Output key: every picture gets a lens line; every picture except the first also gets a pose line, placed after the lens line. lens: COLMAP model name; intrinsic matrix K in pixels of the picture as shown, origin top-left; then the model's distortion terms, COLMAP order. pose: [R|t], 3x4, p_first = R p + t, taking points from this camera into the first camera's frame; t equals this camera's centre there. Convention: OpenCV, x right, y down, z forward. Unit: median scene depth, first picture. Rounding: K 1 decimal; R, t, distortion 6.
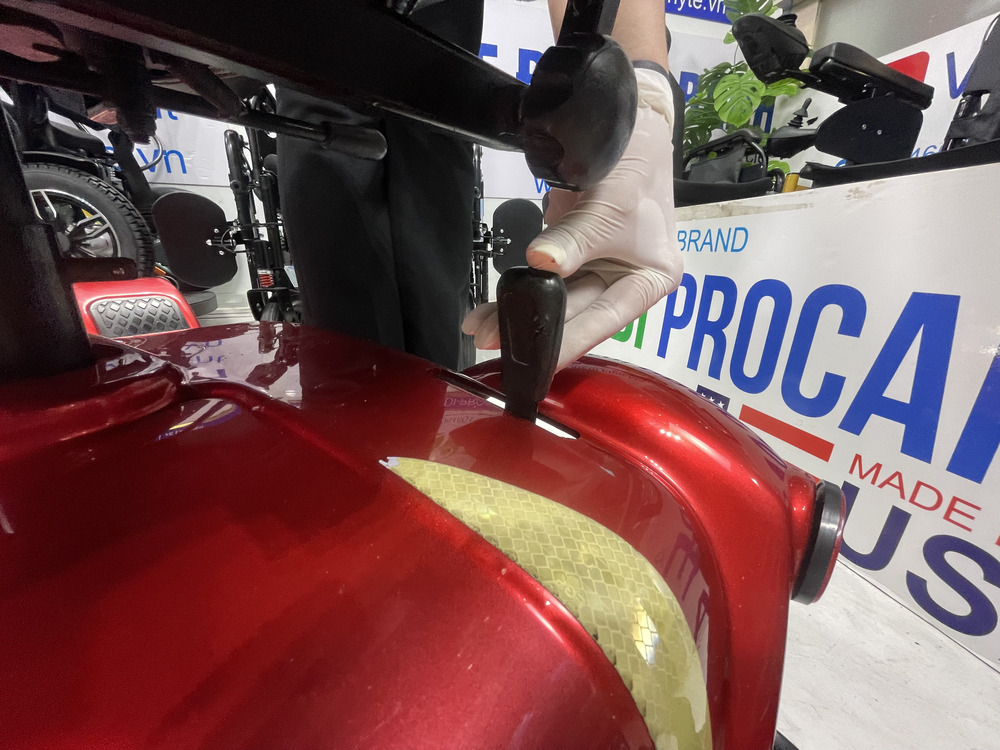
lens RADIAL K [[405.0, 0, 502.1], [0, 405.0, 373.8], [0, 0, 1]] dist [0.004470, -0.002458]
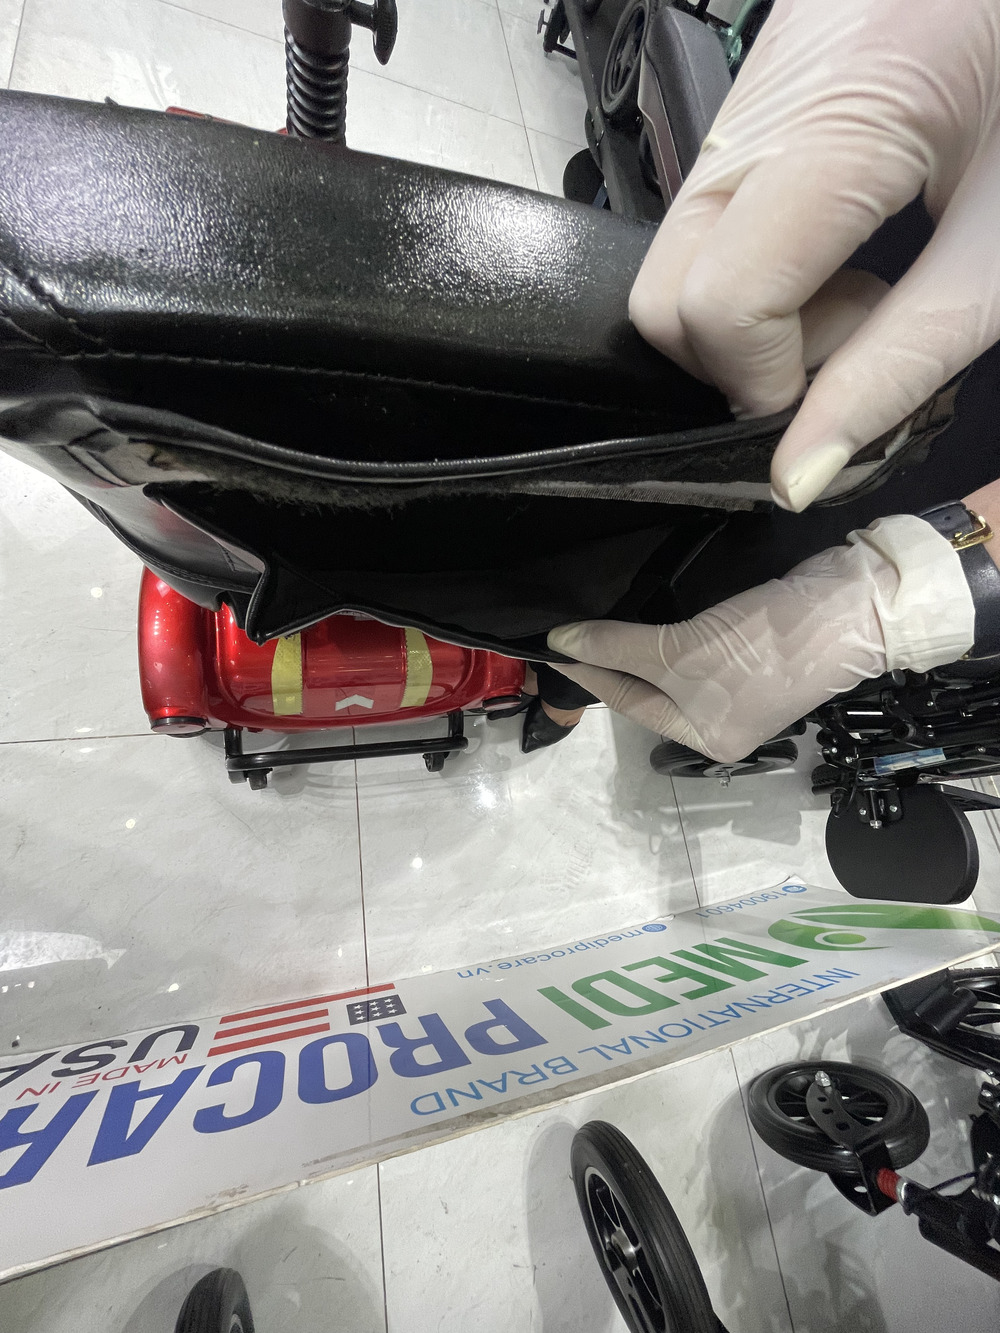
lens RADIAL K [[539.9, 0, 502.2], [0, 539.9, 669.9], [0, 0, 1]] dist [0.004470, -0.002458]
pose [[-0.132411, 0.917542, -0.374946, 0.360915], [-0.588741, 0.231514, 0.774458, -1.467972], [0.797403, 0.323293, 0.509540, 0.605618]]
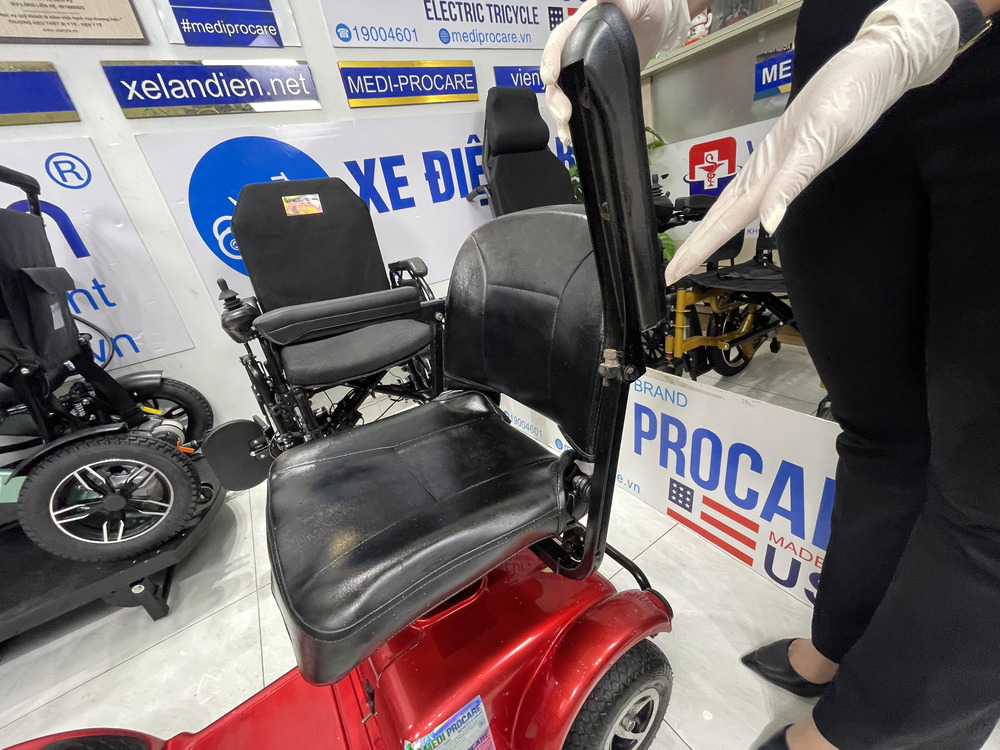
lens RADIAL K [[405.0, 0, 505.3], [0, 405.0, 374.4], [0, 0, 1]] dist [0.004470, -0.002458]
pose [[0.940889, -0.261961, 0.214718, -0.500494], [0.244064, 0.963895, 0.106489, -0.981104], [-0.234861, -0.047790, 0.970853, -0.504789]]
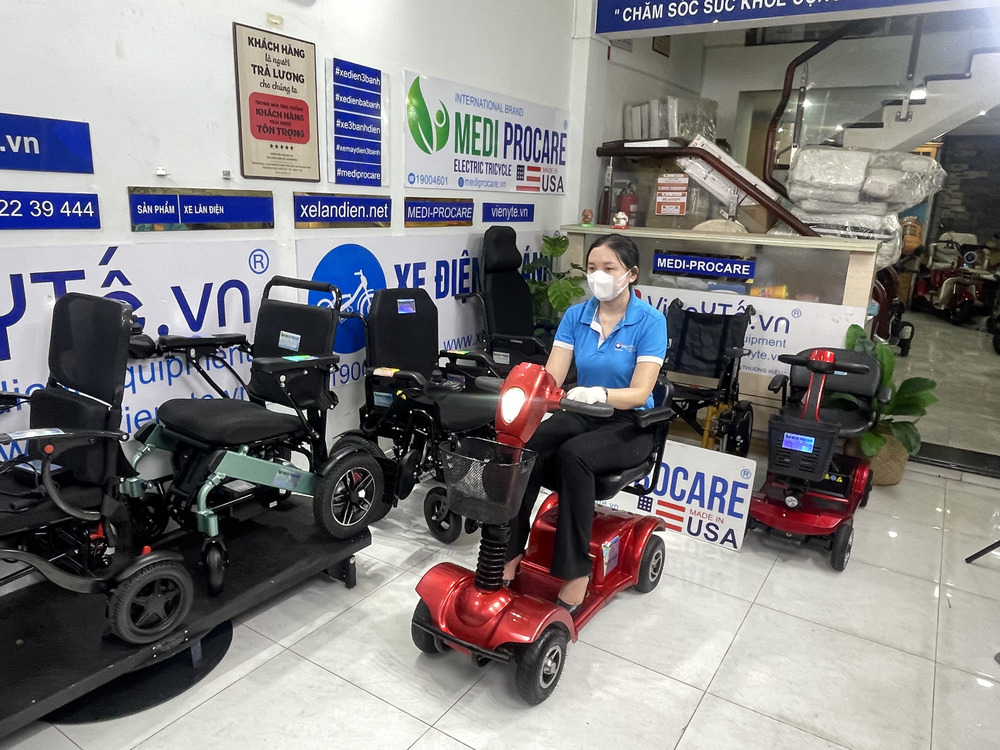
lens RADIAL K [[693.0, 0, 502.5], [0, 693.0, 381.5], [0, 0, 1]] dist [0.003620, -0.011505]
pose [[0.745916, -0.135136, 0.652186, -4.727424], [0.151081, 0.988006, 0.031925, -1.518598], [-0.648678, 0.074719, 0.757386, -3.032227]]
